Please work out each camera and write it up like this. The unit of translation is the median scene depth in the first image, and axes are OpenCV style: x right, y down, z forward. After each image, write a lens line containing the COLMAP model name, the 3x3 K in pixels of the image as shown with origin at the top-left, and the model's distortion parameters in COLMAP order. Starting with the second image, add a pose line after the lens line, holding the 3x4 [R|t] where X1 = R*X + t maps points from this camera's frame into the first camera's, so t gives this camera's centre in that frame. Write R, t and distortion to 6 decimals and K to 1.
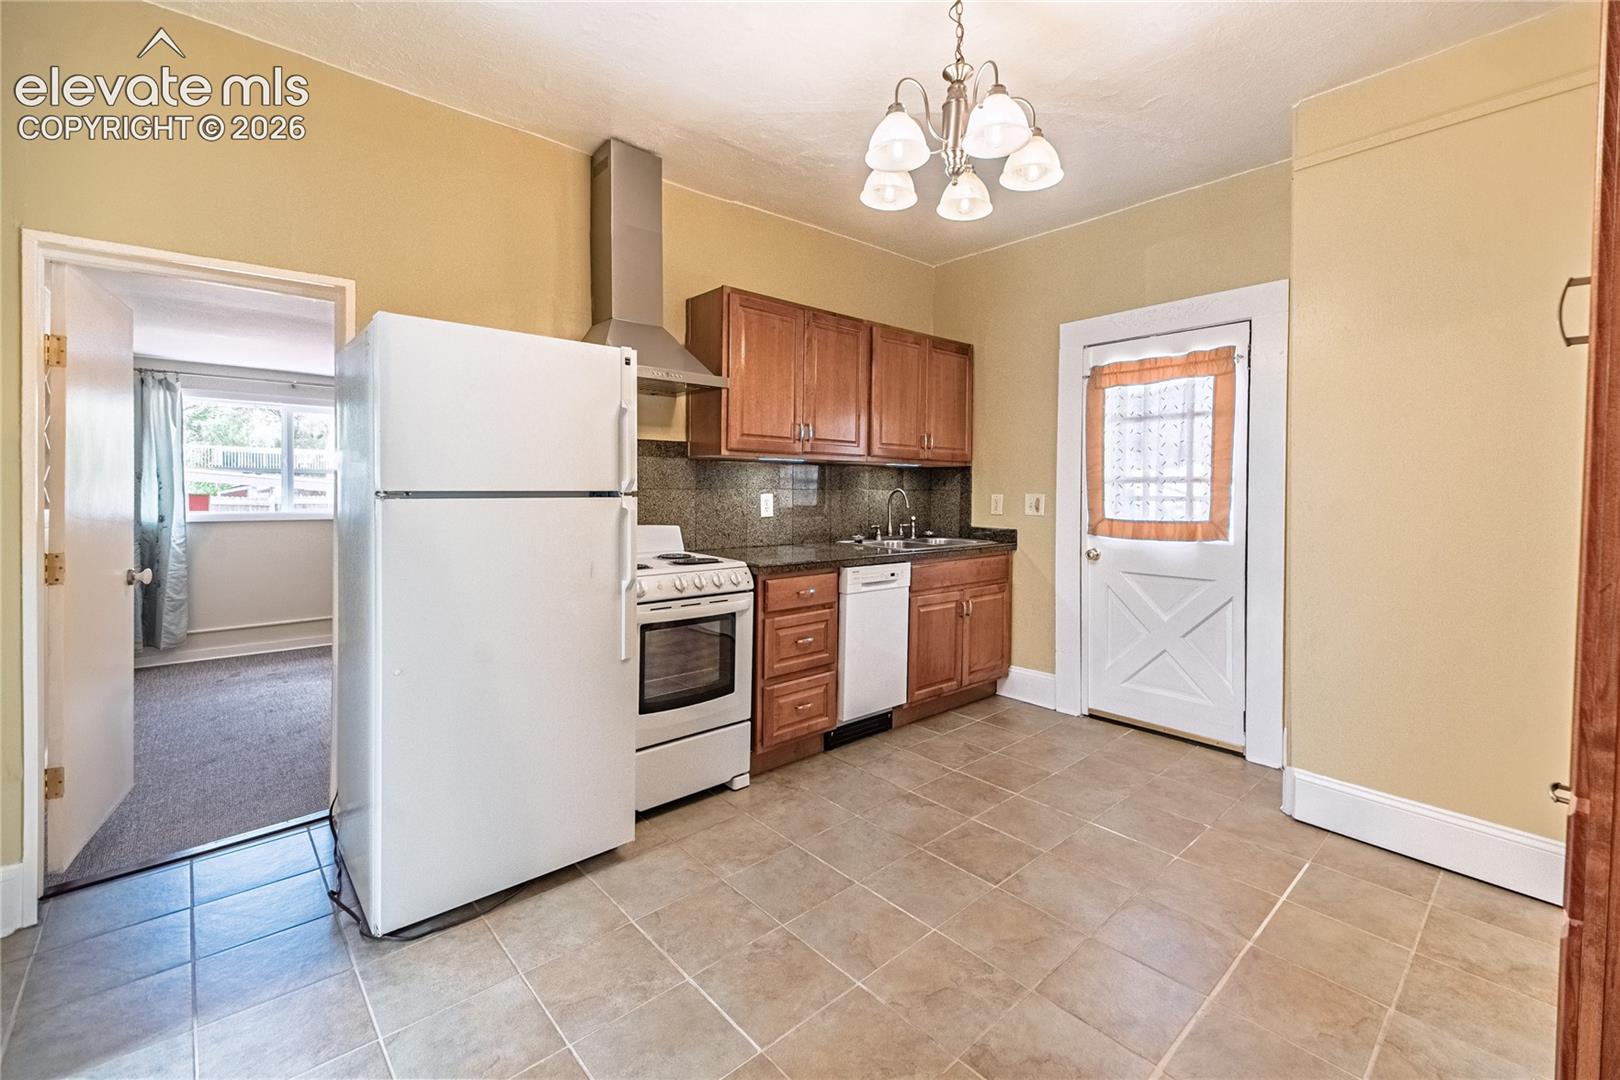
lens RADIAL K [[666.6, 0, 816.7], [0, 666.6, 501.3], [0, 0, 1]] dist [0.011166, -0.001256]
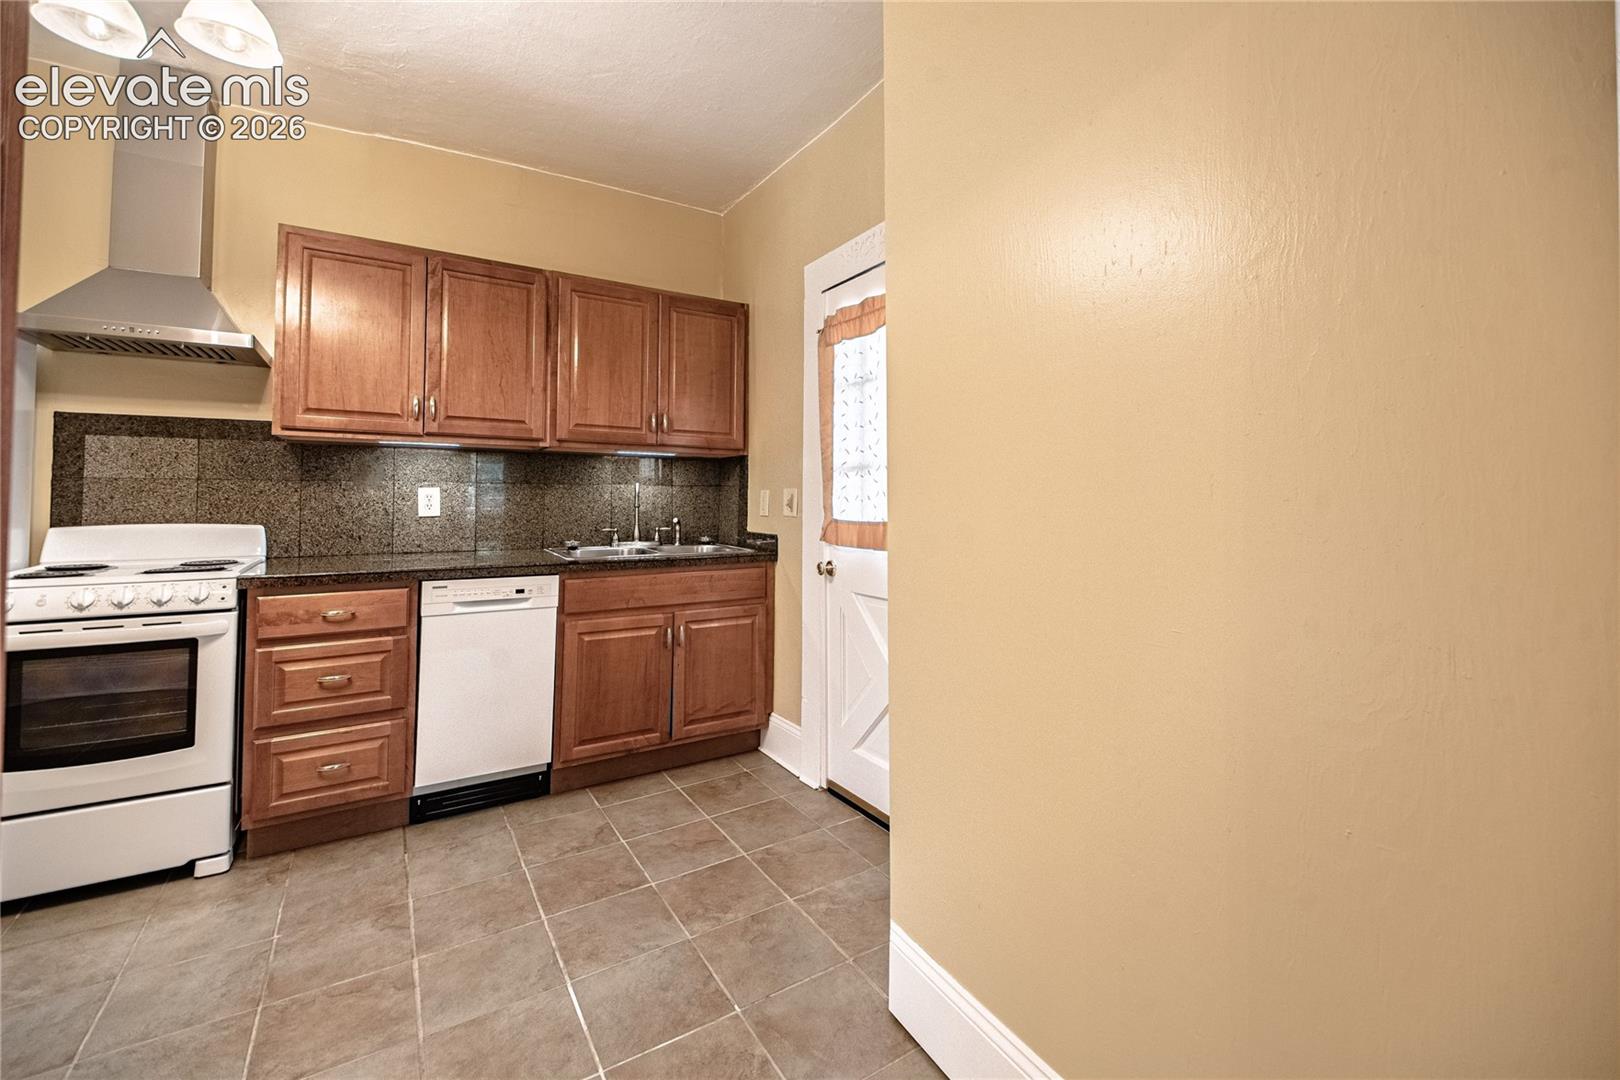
lens RADIAL K [[677.1, 0, 843.0], [0, 677.1, 479.7], [0, 0, 1]] dist [0.015074, -0.007775]
pose [[0.989159, -0.004999, -0.146763, 0.602856], [-0.001938, 0.998889, -0.047084, 0.018846], [0.146835, 0.046858, 0.988051, 0.285646]]
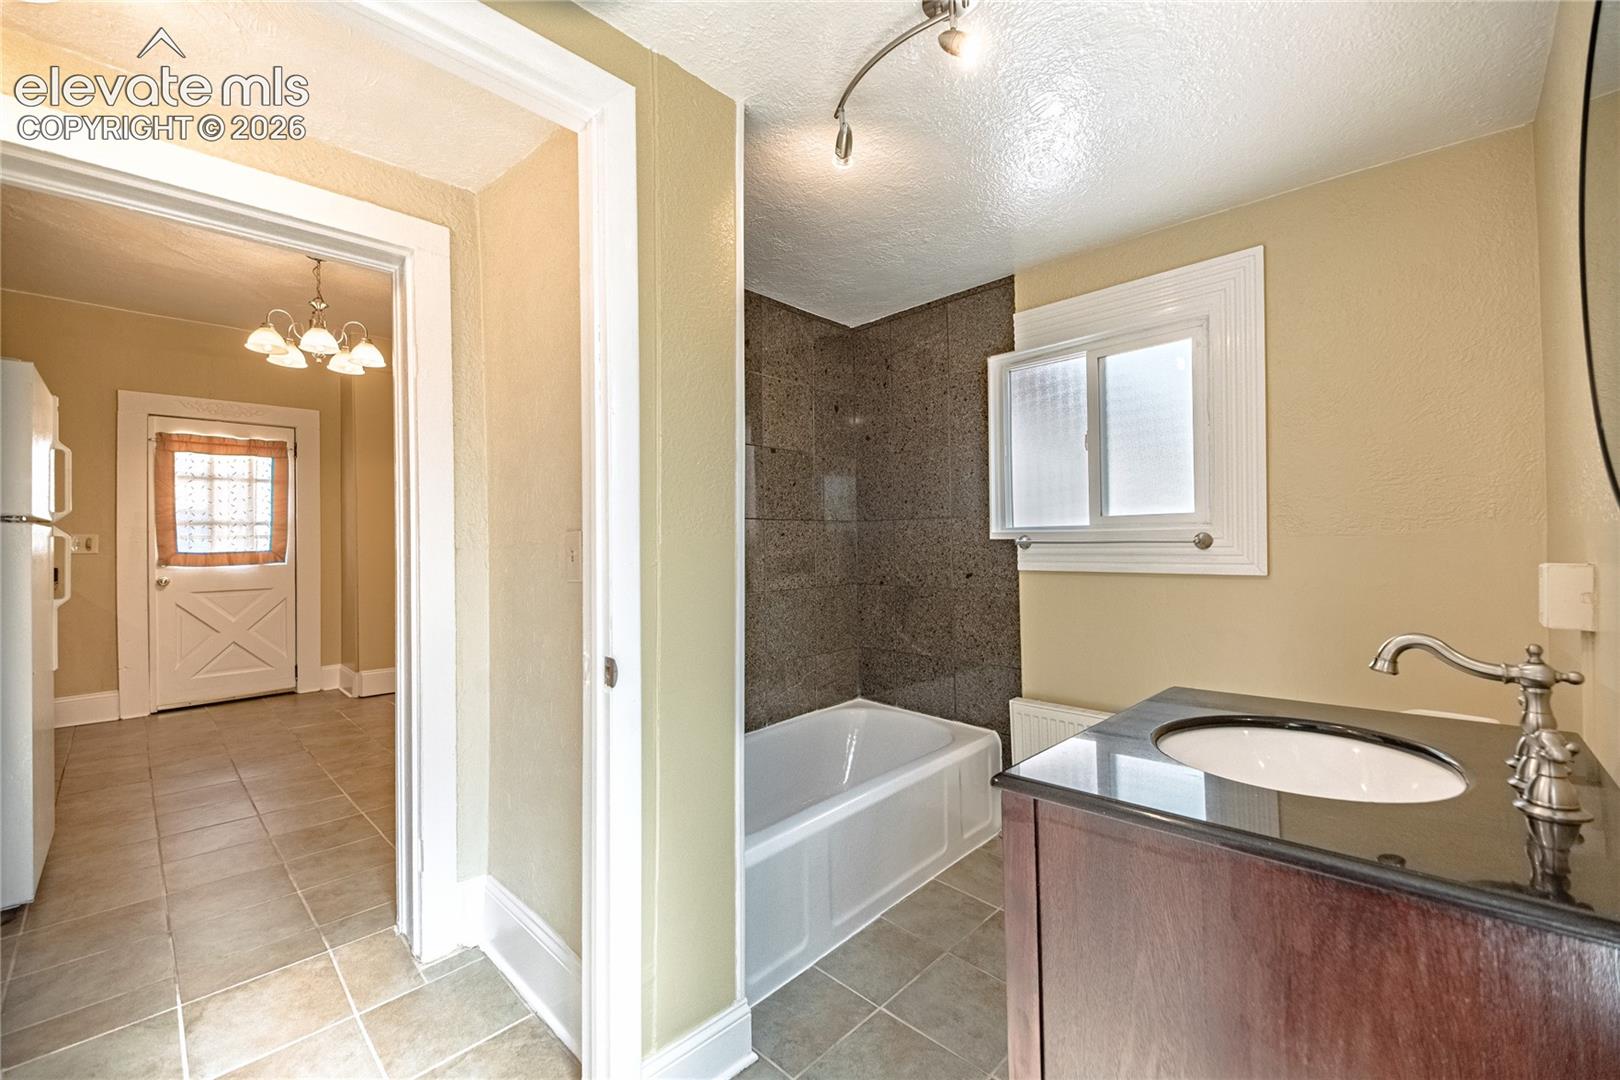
lens RADIAL K [[666.6, 0, 810.2], [0, 666.6, 541.1], [0, 0, 1]] dist [0.011166, -0.001256]
pose [[-0.068377, -0.010230, 0.997607, -1.042214], [0.025811, 0.999595, 0.012020, 0.021349], [-0.997326, 0.026571, -0.068086, -0.146602]]
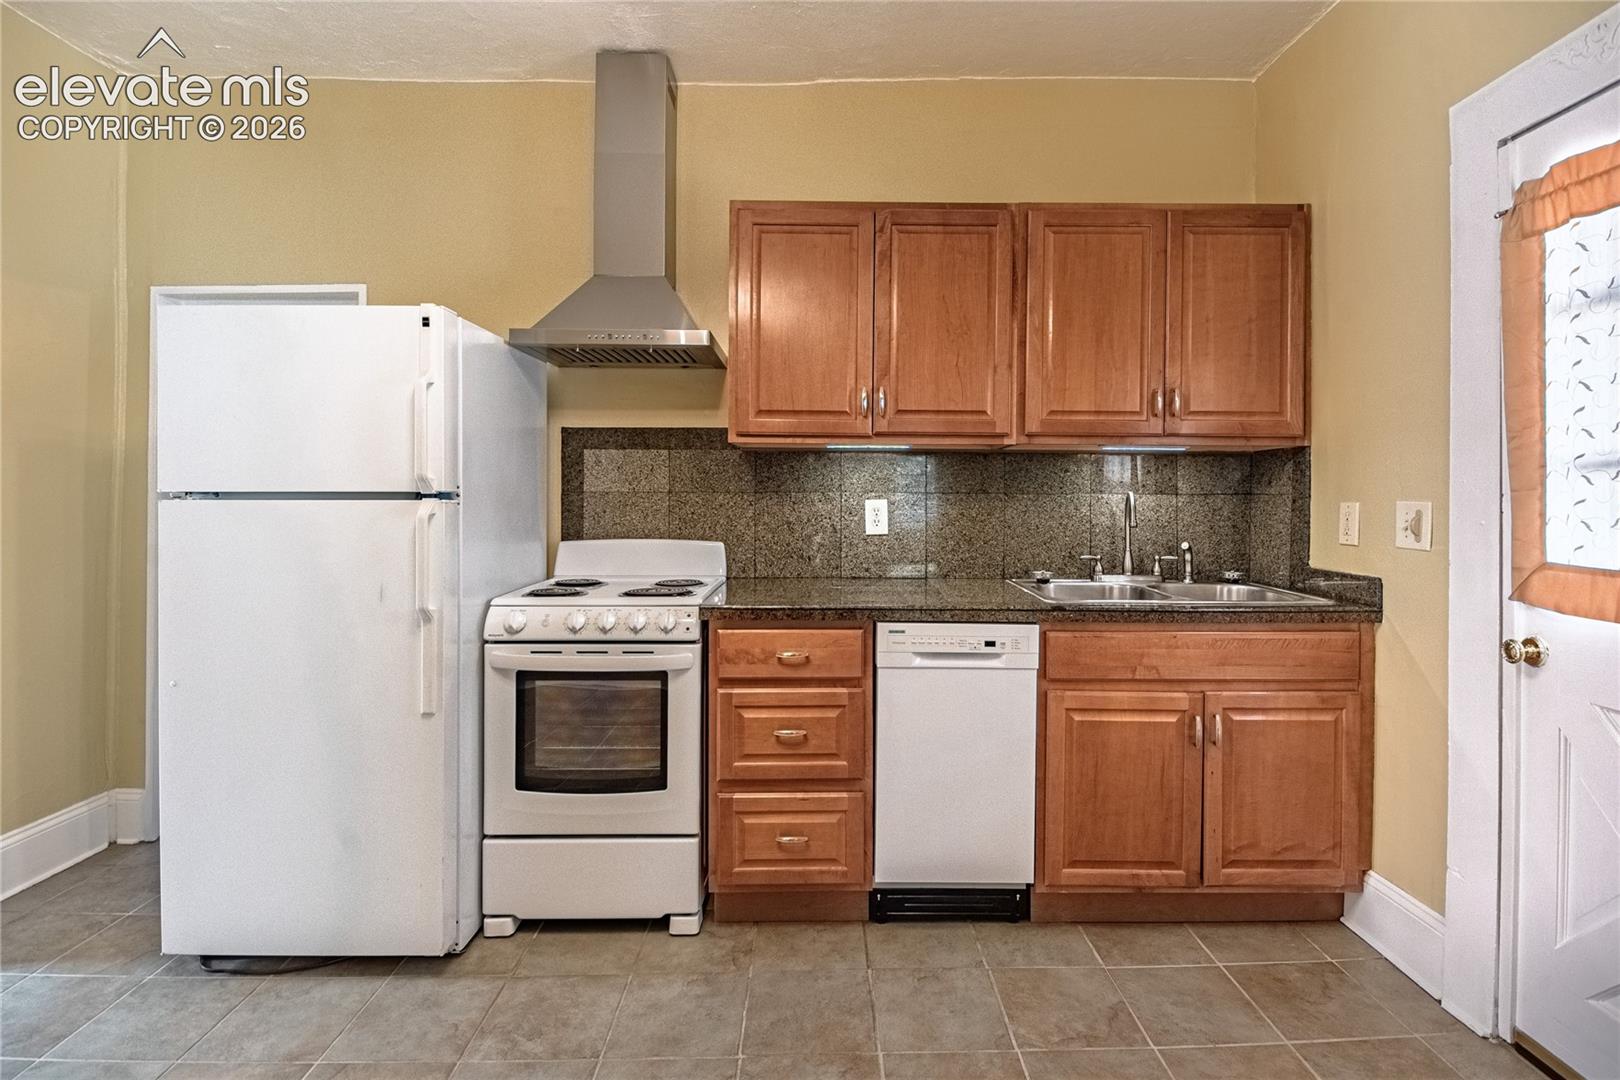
lens RADIAL K [[786.4, 0, 845.0], [0, 786.4, 495.8], [0, 0, 1]] dist [-0.001110, -0.006326]
pose [[0.763901, -0.003226, -0.645325, 0.451076], [-0.012818, 0.999714, -0.020170, 0.001158], [0.645206, 0.023679, 0.763642, 0.423207]]
